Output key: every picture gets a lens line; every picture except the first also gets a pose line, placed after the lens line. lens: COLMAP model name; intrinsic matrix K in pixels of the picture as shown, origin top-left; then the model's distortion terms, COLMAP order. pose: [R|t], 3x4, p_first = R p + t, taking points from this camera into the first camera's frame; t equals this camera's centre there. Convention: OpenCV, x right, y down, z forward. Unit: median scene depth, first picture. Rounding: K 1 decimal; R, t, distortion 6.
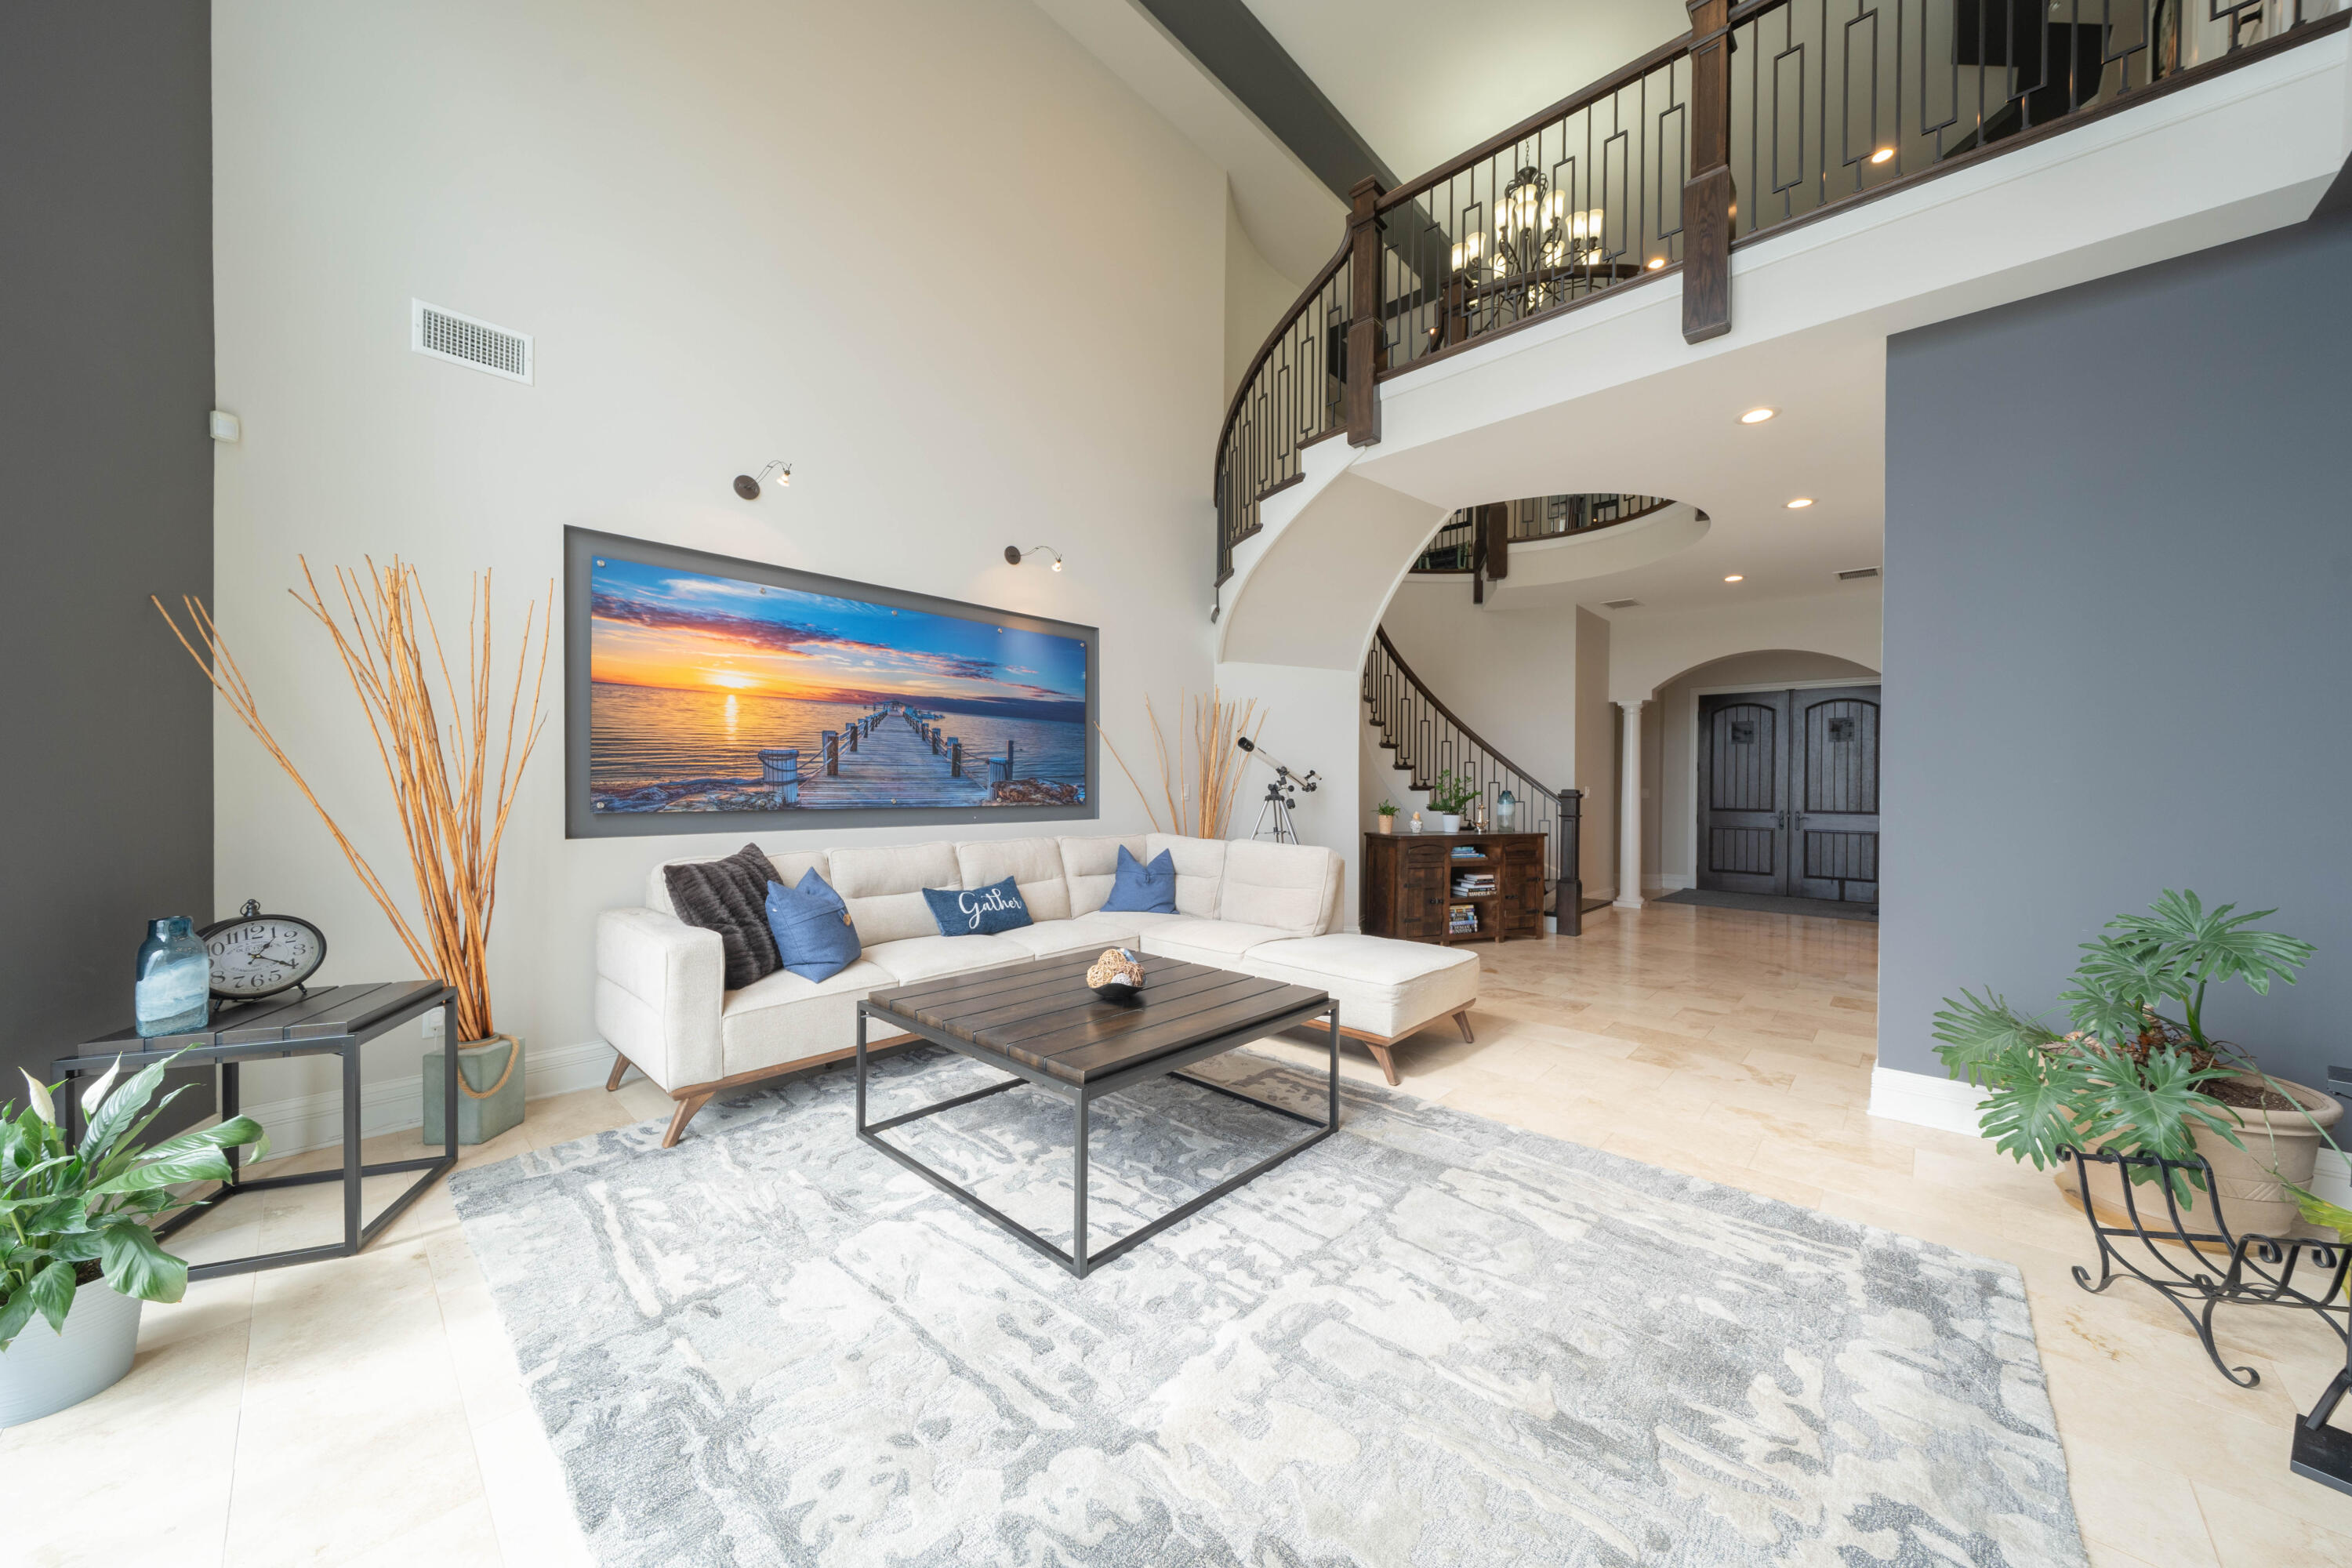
lens RADIAL K [[811.2, 0, 1185.7], [0, 811.2, 784.1], [0, 0, 1]] dist [0.001341, -0.000134]
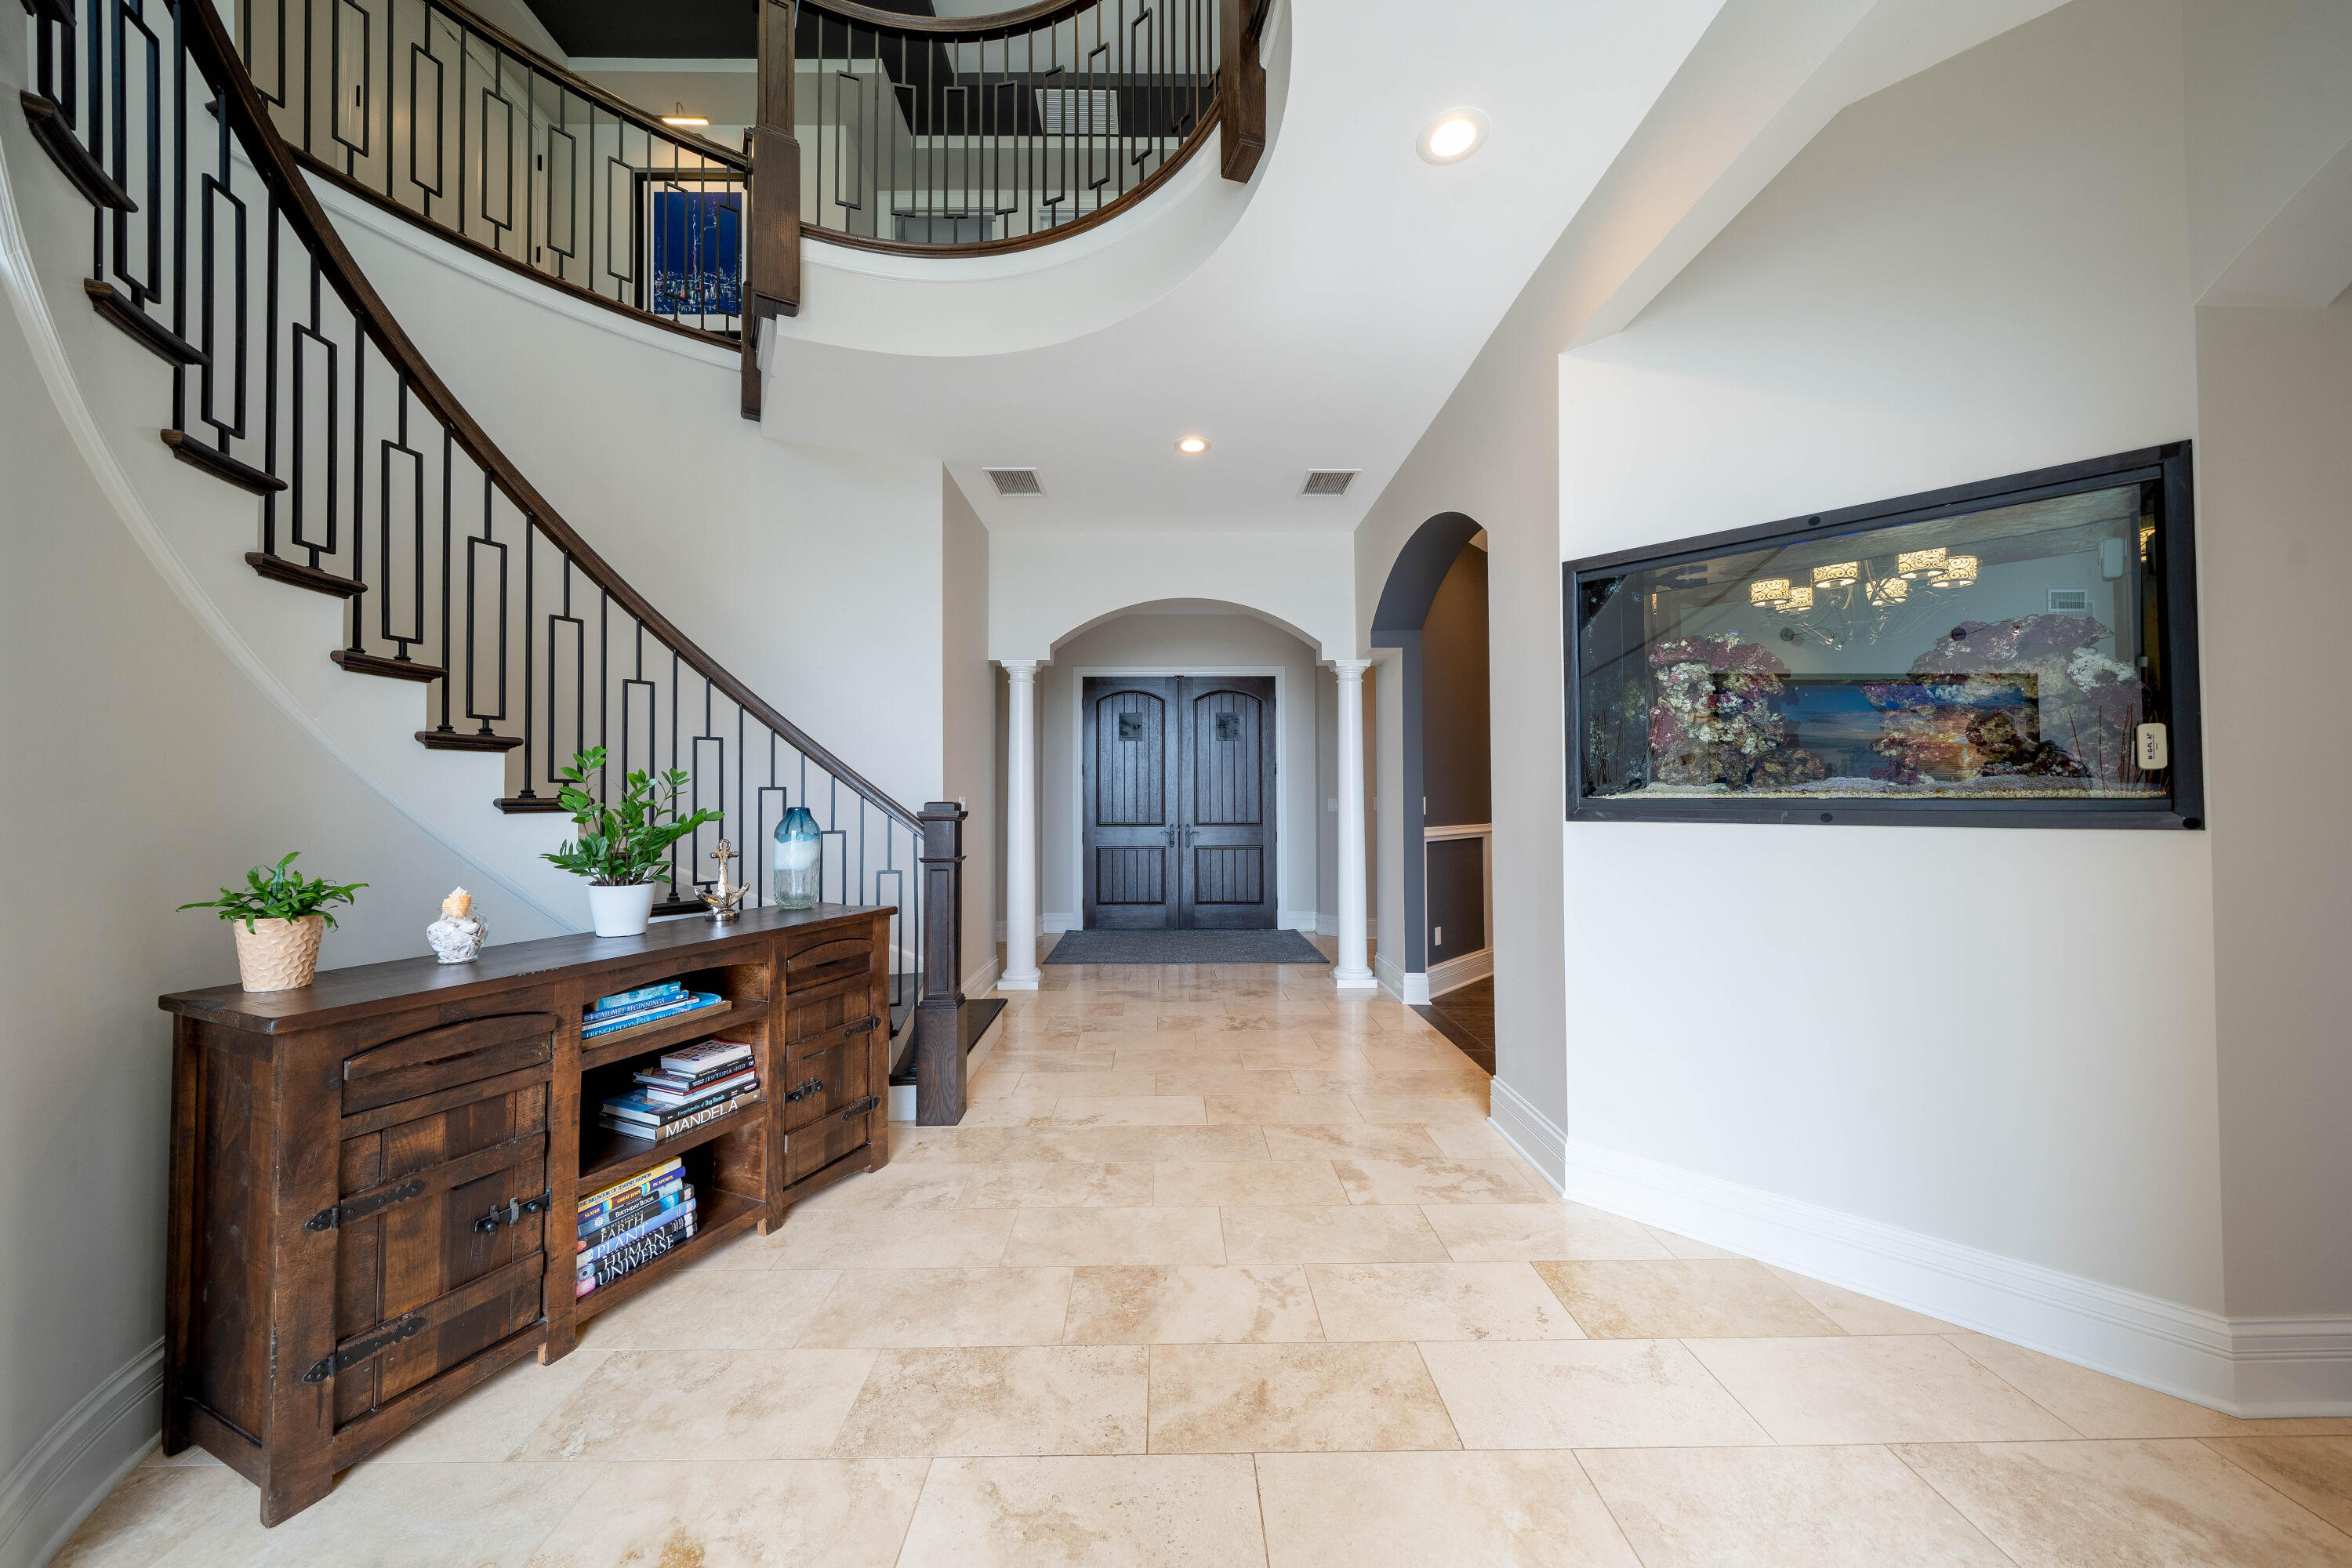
lens RADIAL K [[803.6, 0, 1175.7], [0, 803.6, 781.4], [0, 0, 1]] dist [-0.001213, -0.000112]
pose [[0.724686, 0.001711, 0.689078, 0.278886], [0.011695, 0.999822, -0.014782, 0.003424], [-0.688980, 0.018772, 0.724537, 0.630986]]
